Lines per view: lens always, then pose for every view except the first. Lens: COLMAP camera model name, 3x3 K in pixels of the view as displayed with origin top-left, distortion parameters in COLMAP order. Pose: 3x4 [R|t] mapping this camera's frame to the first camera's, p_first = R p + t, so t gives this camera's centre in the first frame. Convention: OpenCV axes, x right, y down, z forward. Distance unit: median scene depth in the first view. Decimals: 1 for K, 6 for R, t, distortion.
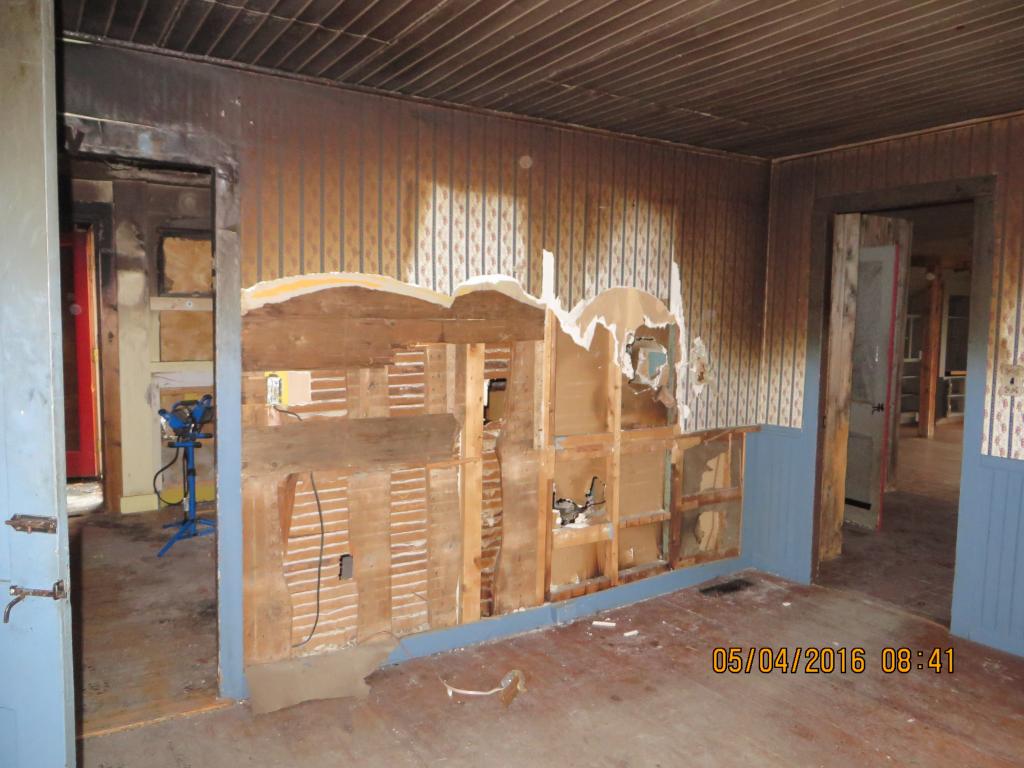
lens RADIAL K [[765.9, 0, 510.4], [0, 765.9, 382.8], [0, 0, 1]] dist [-0.008221, -0.007779]
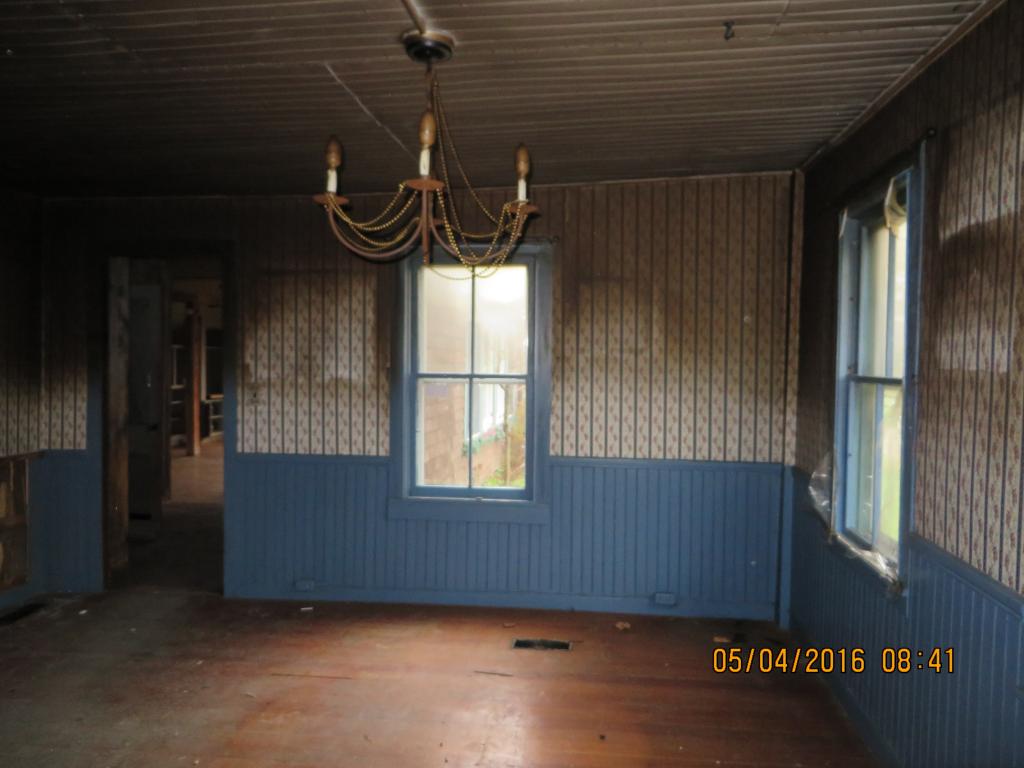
lens RADIAL K [[765.9, 0, 510.4], [0, 765.9, 382.8], [0, 0, 1]] dist [-0.008221, -0.007779]
pose [[0.622920, -0.030595, 0.781687, -0.084252], [0.061210, 0.998078, -0.009713, 0.012445], [-0.779887, 0.053898, 0.623595, -0.142356]]
